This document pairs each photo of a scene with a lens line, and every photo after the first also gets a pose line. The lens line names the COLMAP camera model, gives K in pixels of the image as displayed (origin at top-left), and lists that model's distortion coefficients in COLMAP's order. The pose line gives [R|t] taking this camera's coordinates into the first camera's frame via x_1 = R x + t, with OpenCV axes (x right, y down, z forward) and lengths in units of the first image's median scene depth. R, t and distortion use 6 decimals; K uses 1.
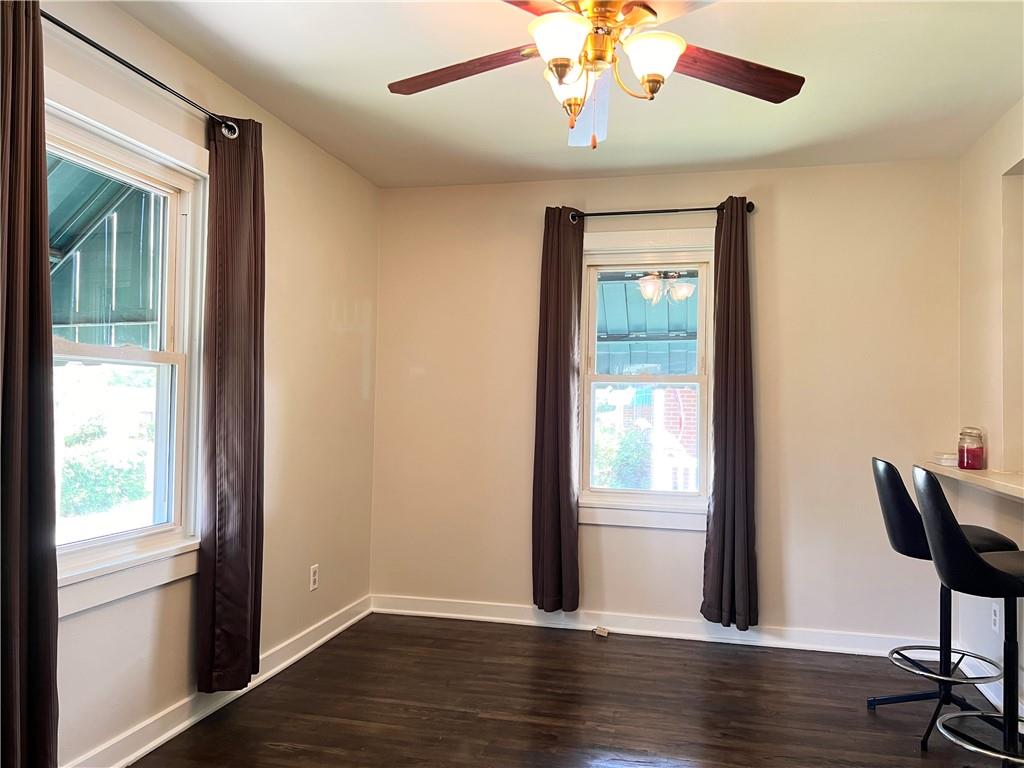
lens RADIAL K [[774.5, 0, 513.7], [0, 774.5, 388.6], [0, 0, 1]] dist [0.044192, -0.054805]
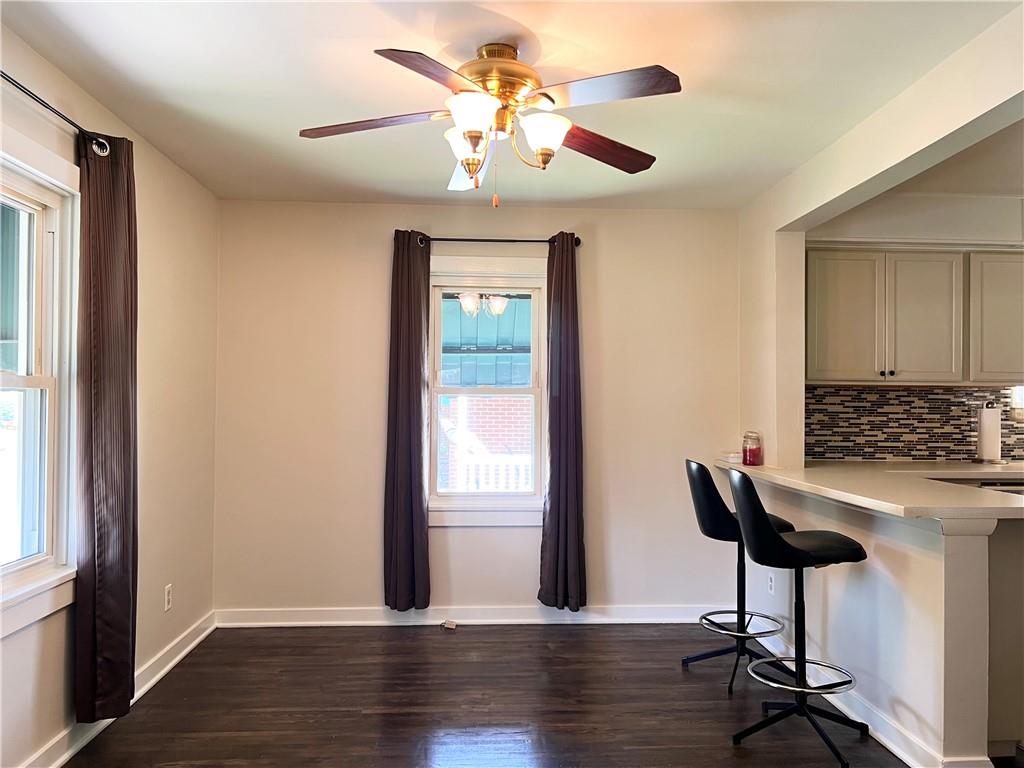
lens RADIAL K [[774.5, 0, 513.7], [0, 774.5, 388.6], [0, 0, 1]] dist [0.044192, -0.054805]
pose [[0.958239, -0.006223, 0.285900, -0.135117], [0.004256, 0.999963, 0.007503, -0.030731], [-0.285936, -0.005973, 0.958230, -0.078536]]
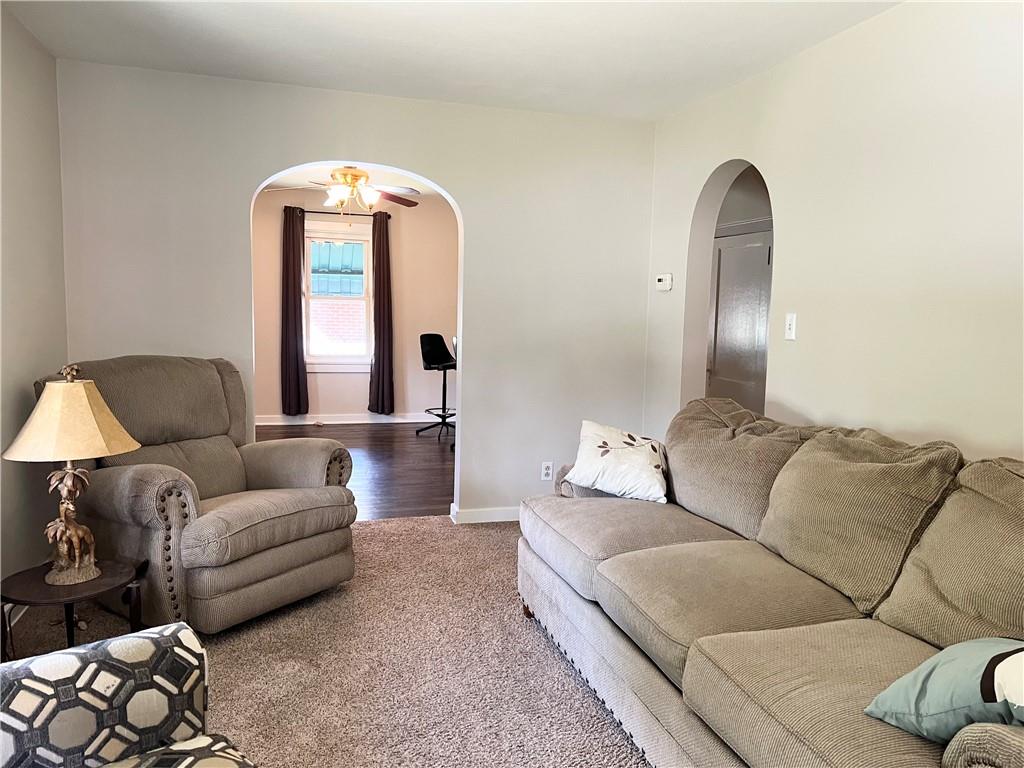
lens RADIAL K [[770.8, 0, 527.5], [0, 770.8, 387.7], [0, 0, 1]] dist [0.079530, -0.095700]
pose [[0.866048, -0.046234, 0.497819, -0.514786], [-0.019727, 0.991780, 0.126429, -0.057680], [-0.499572, -0.119314, 0.858016, -1.221013]]
